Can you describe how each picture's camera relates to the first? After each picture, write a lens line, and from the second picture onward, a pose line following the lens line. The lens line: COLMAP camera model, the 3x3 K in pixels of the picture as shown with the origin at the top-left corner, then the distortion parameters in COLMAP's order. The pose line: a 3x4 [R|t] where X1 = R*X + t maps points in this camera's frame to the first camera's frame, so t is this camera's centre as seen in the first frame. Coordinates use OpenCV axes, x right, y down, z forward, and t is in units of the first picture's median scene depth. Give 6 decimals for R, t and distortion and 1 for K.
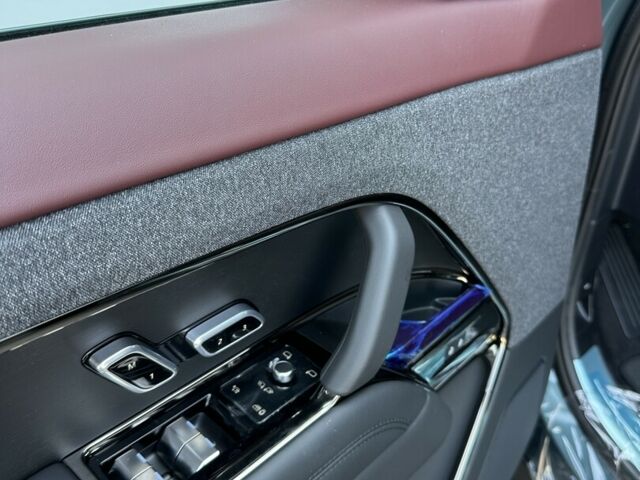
lens RADIAL K [[606.1, 0, 320.8], [0, 606.1, 238.3], [0, 0, 1]] dist [0.059482, 0.000000]
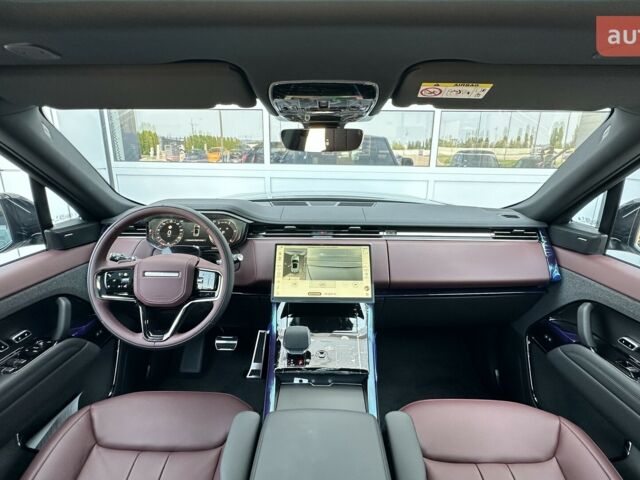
lens RADIAL K [[340.7, 0, 318.7], [0, 340.7, 242.5], [0, 0, 1]] dist [0.002783, 0.002843]
pose [[0.746471, -0.194704, 0.636295, 0.004462], [0.335942, 0.935694, -0.107792, 0.490478], [-0.574390, 0.294222, 0.763878, -2.177722]]
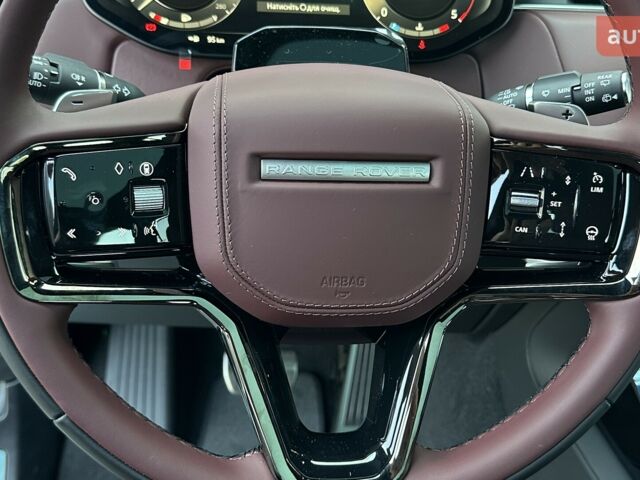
lens RADIAL K [[823.6, 0, 340.1], [0, 823.6, 222.6], [0, 0, 1]] dist [0.019502, 0.000000]
pose [[0.645643, -0.324471, 0.691277, -0.131544], [0.323682, 0.936179, 0.137109, 0.010619], [-0.691647, 0.135231, 0.709463, -0.523275]]
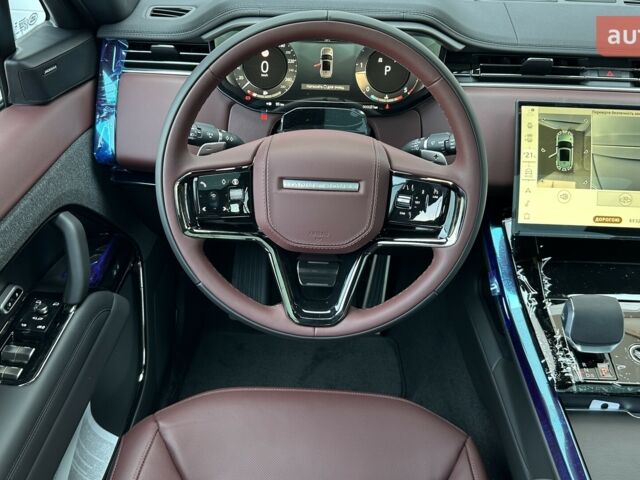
lens RADIAL K [[606.4, 0, 319.6], [0, 606.4, 242.0], [0, 0, 1]] dist [0.023593, 0.000000]
pose [[0.757150, -0.370581, 0.537953, -0.390473], [0.311752, 0.928670, 0.200955, -0.107316], [-0.574051, 0.015555, 0.818672, -1.233224]]
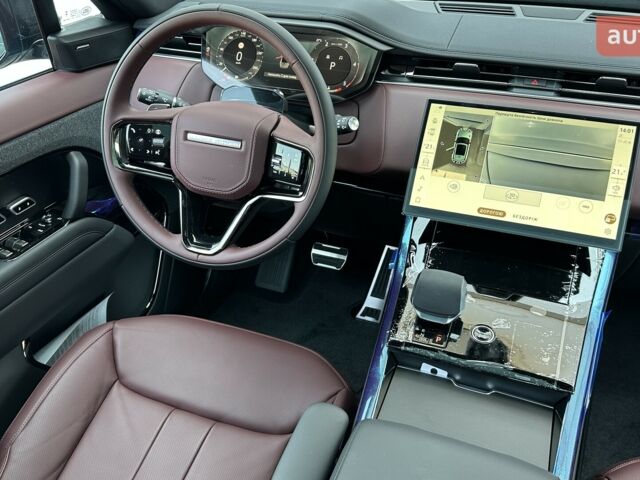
lens RADIAL K [[606.1, 0, 315.3], [0, 606.1, 237.2], [0, 0, 1]] dist [0.059482, 0.000000]
pose [[0.931793, -0.211948, 0.294685, 0.236124], [0.199826, 0.977254, 0.071026, 0.361047], [-0.303036, -0.007295, 0.952951, -2.058450]]
